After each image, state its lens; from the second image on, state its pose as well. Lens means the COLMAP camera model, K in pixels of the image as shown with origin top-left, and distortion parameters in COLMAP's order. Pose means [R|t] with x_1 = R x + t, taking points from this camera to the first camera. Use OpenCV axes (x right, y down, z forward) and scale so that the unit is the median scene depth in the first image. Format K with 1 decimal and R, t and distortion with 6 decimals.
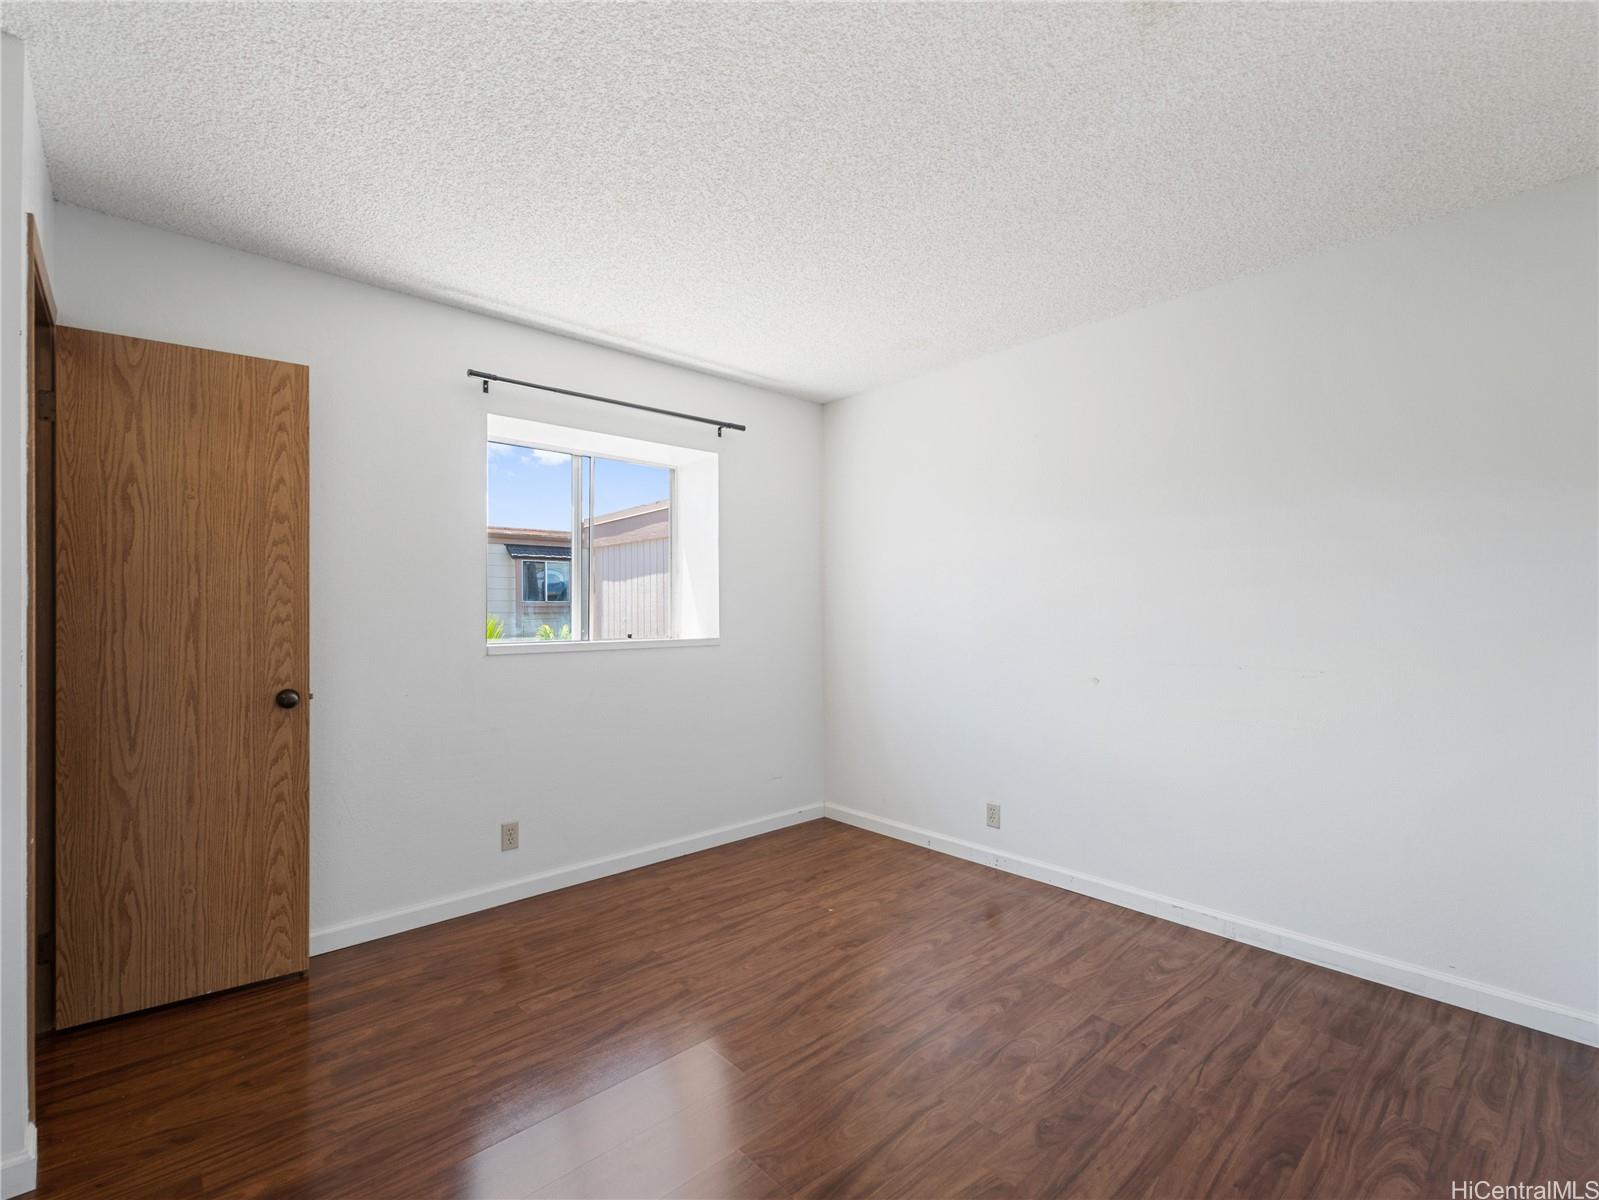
lens RADIAL K [[729.9, 0, 792.2], [0, 729.9, 604.2], [0, 0, 1]] dist [-0.001364, 0.000182]
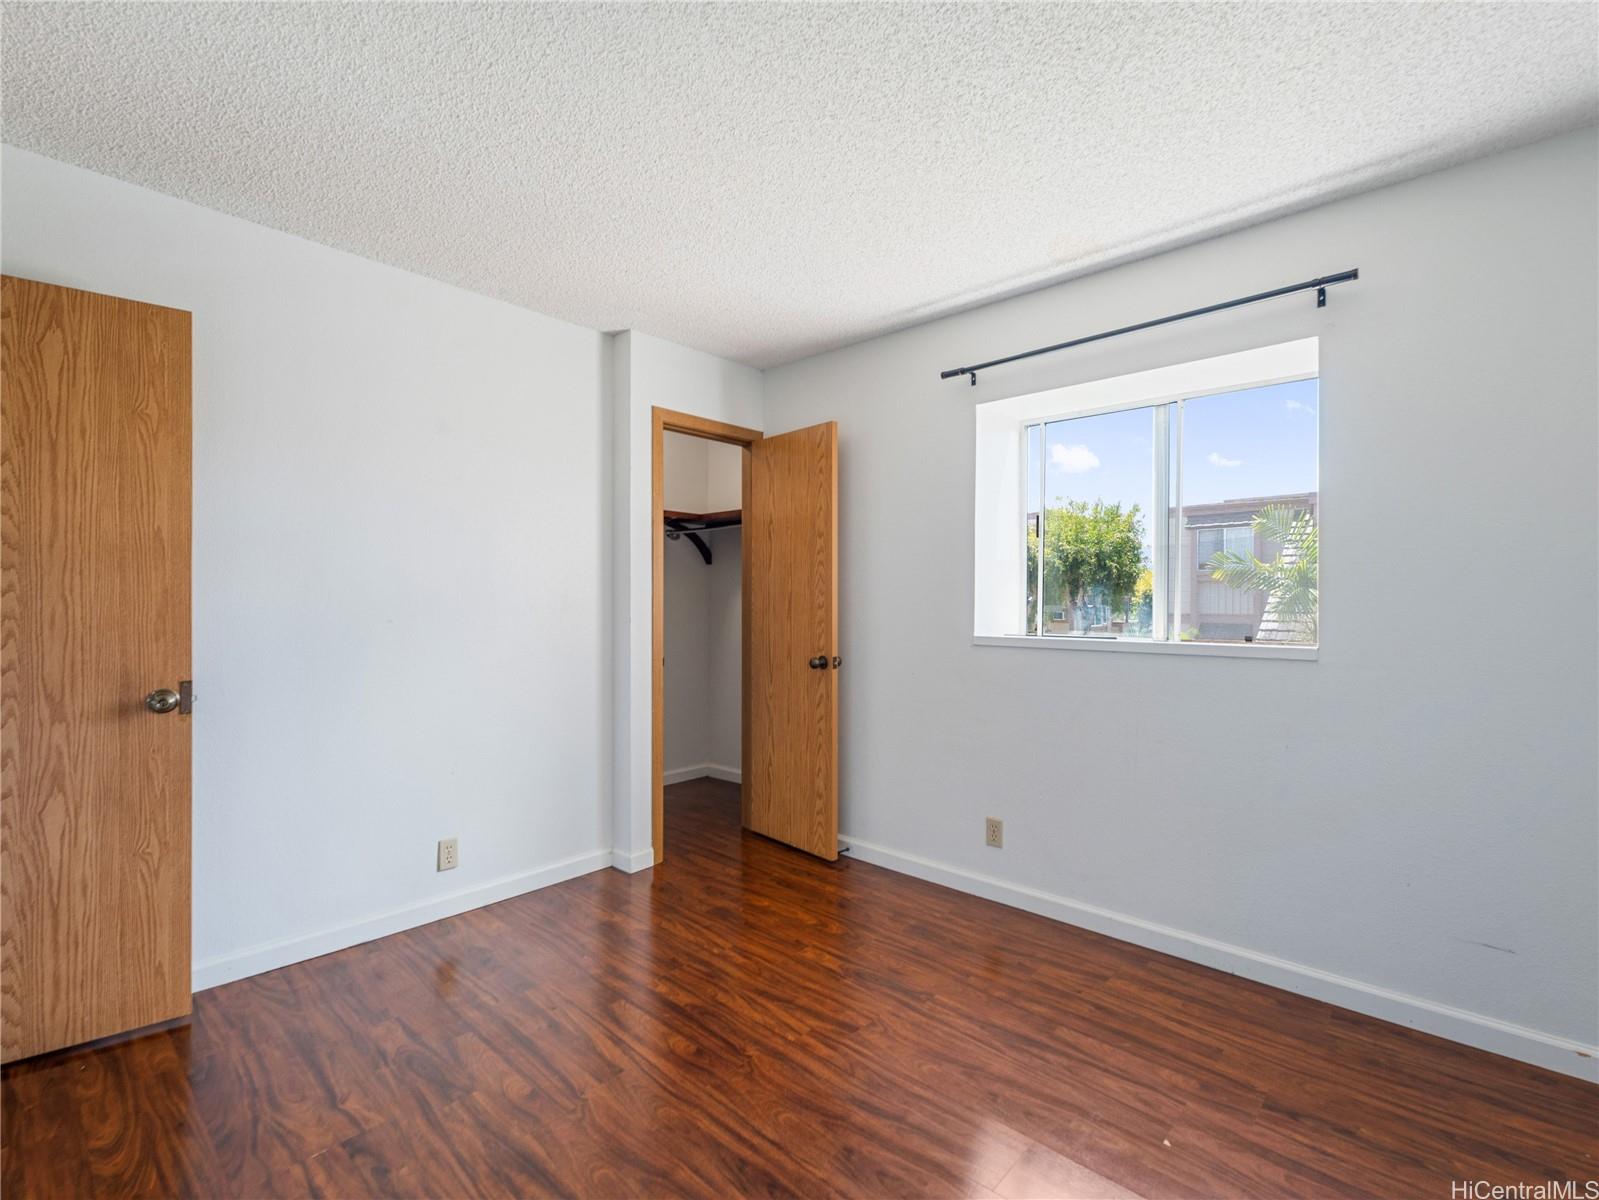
lens RADIAL K [[729.9, 0, 792.2], [0, 729.9, 604.2], [0, 0, 1]] dist [-0.001364, 0.000182]
pose [[0.085530, 0.005521, -0.996320, 0.617747], [0.002584, 0.999980, 0.005763, 0.007802], [0.996332, -0.003067, 0.085514, 0.719827]]
